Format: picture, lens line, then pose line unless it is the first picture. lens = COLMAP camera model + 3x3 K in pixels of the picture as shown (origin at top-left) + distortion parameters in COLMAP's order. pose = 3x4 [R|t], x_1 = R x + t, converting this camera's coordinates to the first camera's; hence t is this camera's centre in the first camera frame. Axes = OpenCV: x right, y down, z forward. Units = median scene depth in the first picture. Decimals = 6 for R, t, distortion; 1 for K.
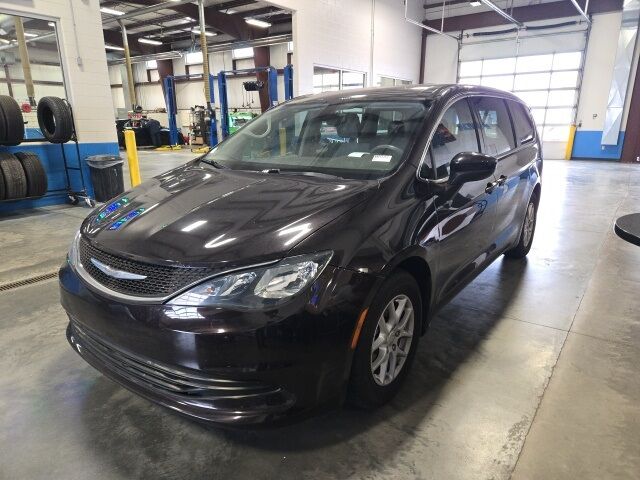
lens RADIAL K [[439.0, 0, 323.5], [0, 439.0, 242.1], [0, 0, 1]] dist [0.009829, 0.001342]
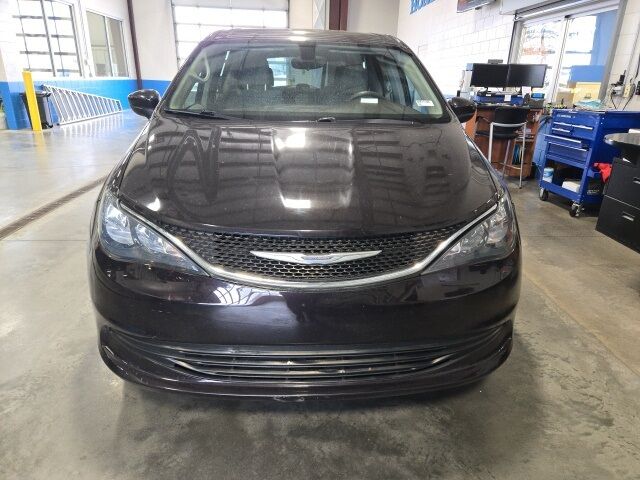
lens RADIAL K [[439.0, 0, 322.7], [0, 439.0, 238.6], [0, 0, 1]] dist [0.009829, 0.001342]
pose [[0.765419, -0.198865, 0.612035, -0.904694], [0.141202, 0.979778, 0.141764, -0.068805], [-0.627850, -0.022088, 0.778021, 0.402131]]
